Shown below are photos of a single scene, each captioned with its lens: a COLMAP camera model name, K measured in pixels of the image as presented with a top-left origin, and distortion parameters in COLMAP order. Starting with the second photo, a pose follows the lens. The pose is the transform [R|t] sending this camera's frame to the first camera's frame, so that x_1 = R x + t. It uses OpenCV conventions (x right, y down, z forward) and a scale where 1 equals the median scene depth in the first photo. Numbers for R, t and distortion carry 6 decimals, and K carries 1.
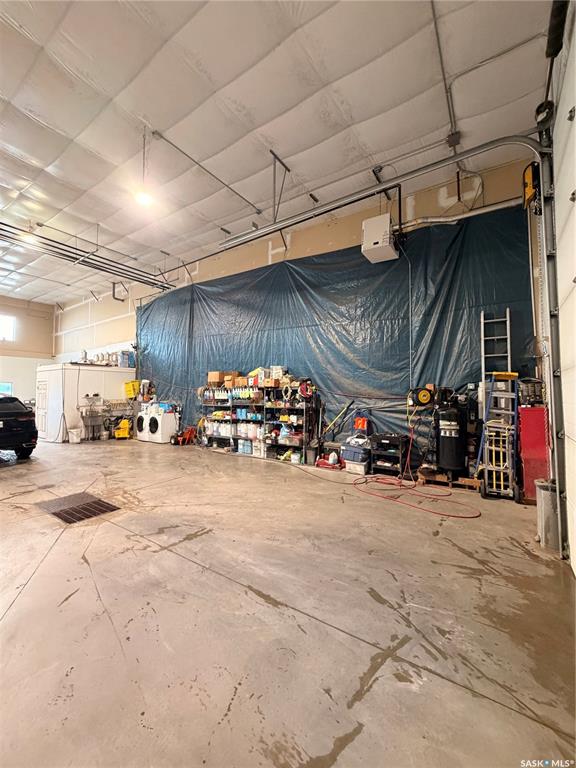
lens RADIAL K [[301.7, 0, 285.7], [0, 301.7, 381.5], [0, 0, 1]] dist [0.000270, -0.000203]
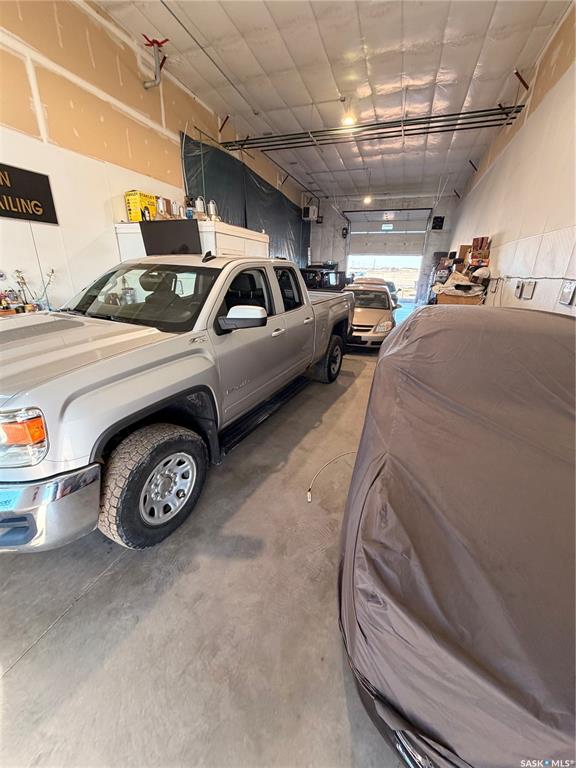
lens RADIAL K [[301.7, 0, 289.3], [0, 301.7, 383.2], [0, 0, 1]] dist [0.000270, -0.000203]
pose [[-0.250604, -0.349750, 0.902703, -3.012118], [-0.058447, 0.936223, 0.346511, 0.046848], [-0.966324, 0.034077, -0.255063, 2.180718]]
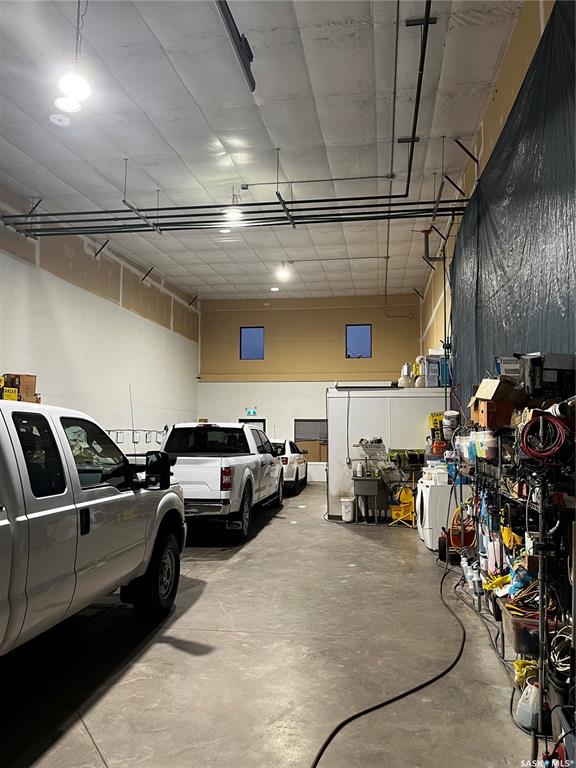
lens RADIAL K [[576.7, 0, 290.5], [0, 576.7, 381.2], [0, 0, 1]] dist [0.040193, 0.000841]
pose [[0.435891, -0.074982, -0.896871, 0.537042], [0.026291, 0.997159, -0.070589, 0.010651], [0.899615, 0.007190, 0.436624, 0.787902]]
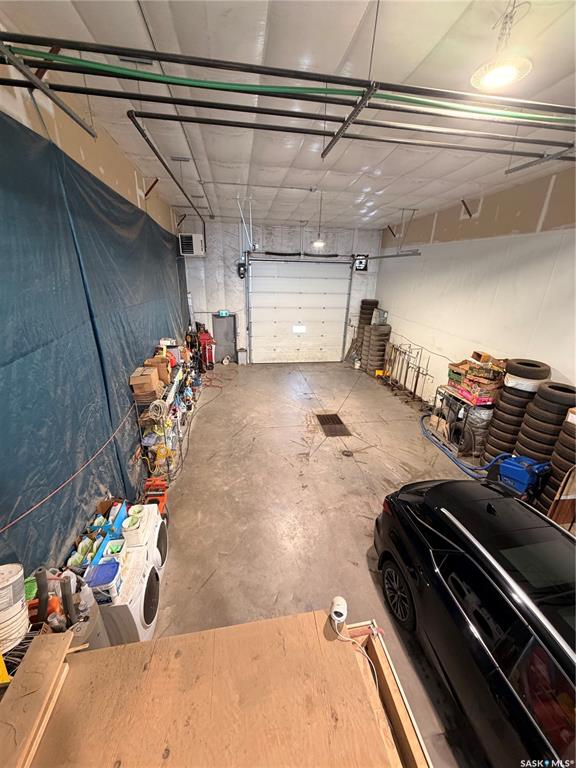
lens RADIAL K [[301.7, 0, 287.6], [0, 301.7, 380.8], [0, 0, 1]] dist [0.000270, -0.000203]
pose [[-0.692282, -0.273440, 0.667815, -1.441745], [-0.051511, 0.941793, 0.332224, -0.394633], [-0.719786, 0.195592, -0.666071, 2.062425]]
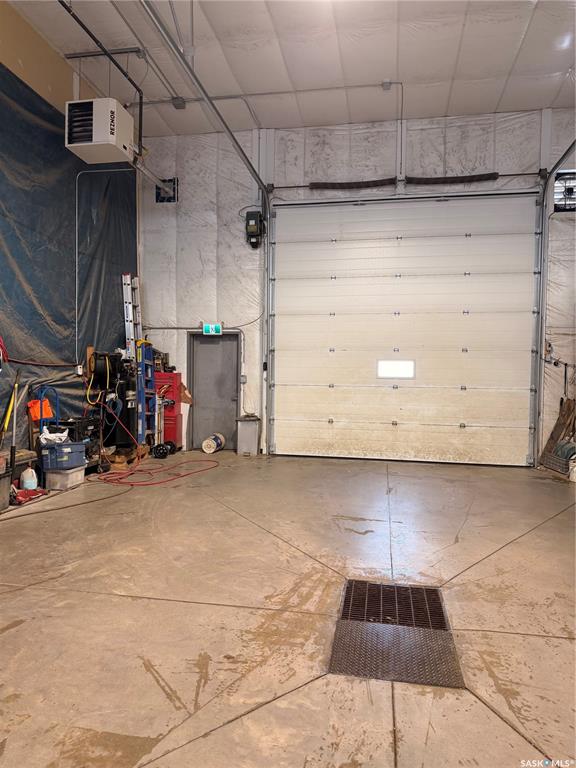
lens RADIAL K [[537.1, 0, 286.9], [0, 537.1, 386.0], [0, 0, 1]] dist [0.028282, -0.015617]
pose [[-0.409134, -0.035152, 0.911797, -1.107953], [-0.041108, 0.998953, 0.020067, 0.067043], [-0.911548, -0.029272, -0.410151, 1.236869]]
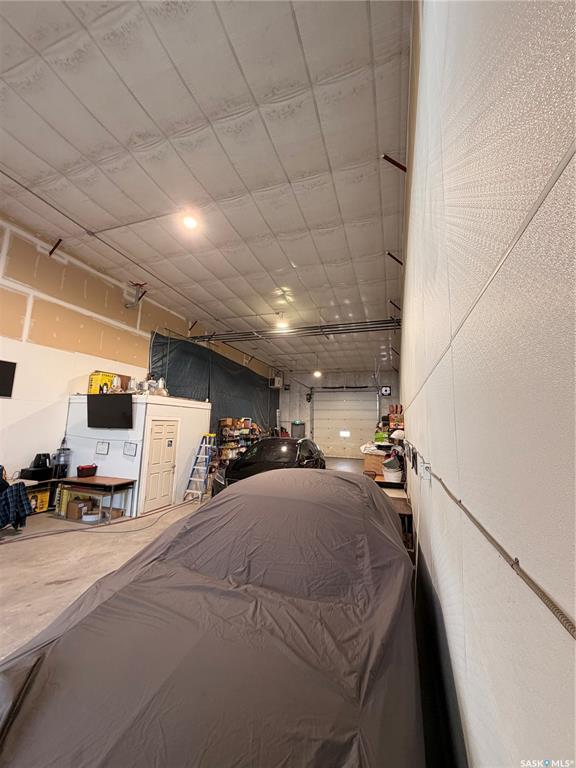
lens RADIAL K [[301.7, 0, 287.6], [0, 301.7, 387.2], [0, 0, 1]] dist [0.000270, -0.000203]
pose [[-0.262191, 0.111612, 0.958540, -3.158987], [-0.059703, 0.989510, -0.131549, -0.005203], [-0.963167, -0.091719, -0.252778, 1.899837]]
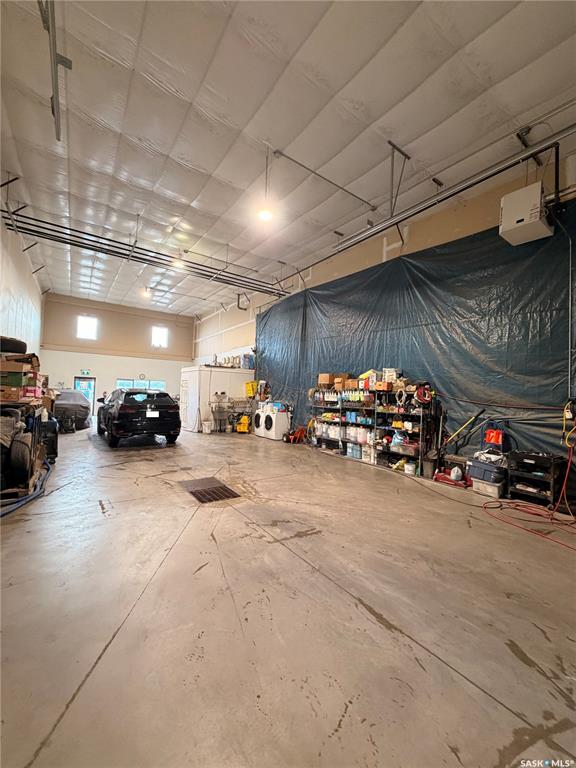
lens RADIAL K [[301.7, 0, 288.2], [0, 301.7, 381.4], [0, 0, 1]] dist [0.000270, -0.000203]
pose [[0.939975, 0.017654, -0.340785, -0.009561], [-0.019942, 0.999796, -0.003211, -0.002140], [0.340659, 0.009815, 0.940136, 0.007723]]
